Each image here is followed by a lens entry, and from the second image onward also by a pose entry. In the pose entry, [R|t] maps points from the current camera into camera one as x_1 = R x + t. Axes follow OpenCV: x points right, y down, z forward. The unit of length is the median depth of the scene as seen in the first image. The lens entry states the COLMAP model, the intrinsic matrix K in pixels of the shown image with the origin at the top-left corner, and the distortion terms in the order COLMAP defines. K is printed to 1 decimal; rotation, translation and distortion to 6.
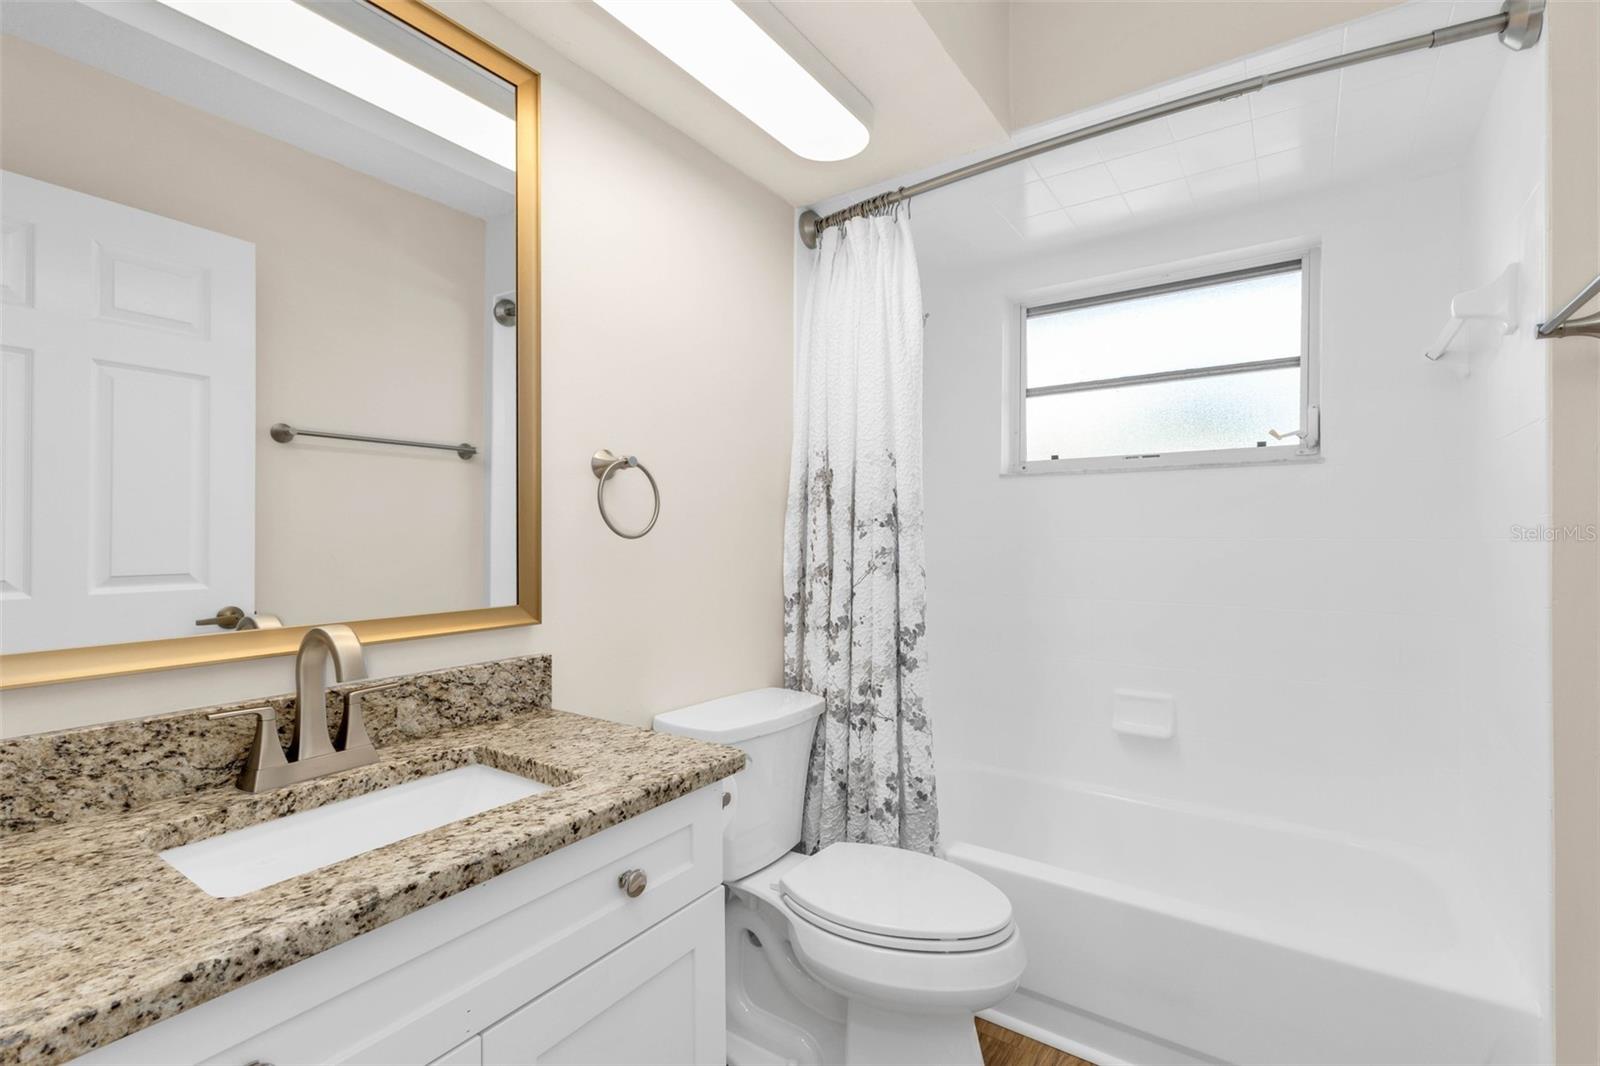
lens RADIAL K [[687.7, 0, 800.0], [0, 687.7, 533.0], [0, 0, 1]] dist [0.006092, -0.000351]
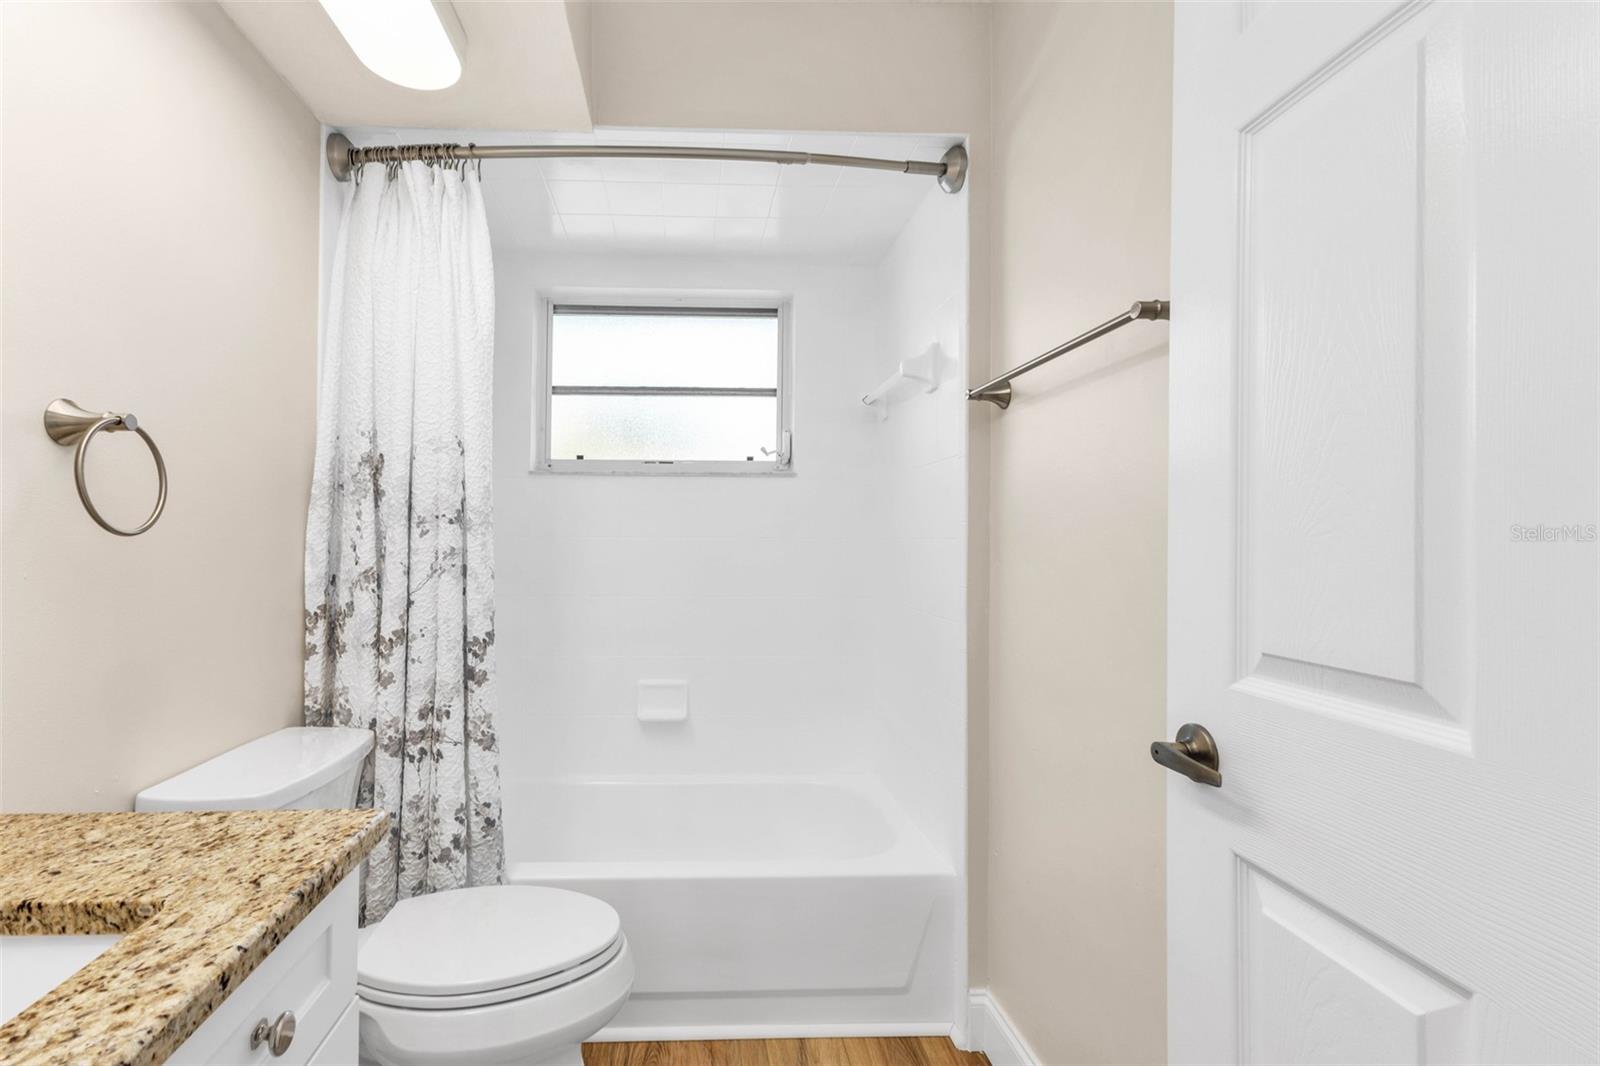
lens RADIAL K [[712.5, 0, 705.0], [0, 712.5, 527.6], [0, 0, 1]] dist [0.010770, -0.000405]
pose [[0.815776, 0.012262, 0.578238, -0.138373], [-0.009069, 0.999924, -0.008411, 0.000472], [-0.578297, 0.001617, 0.815825, 0.070879]]
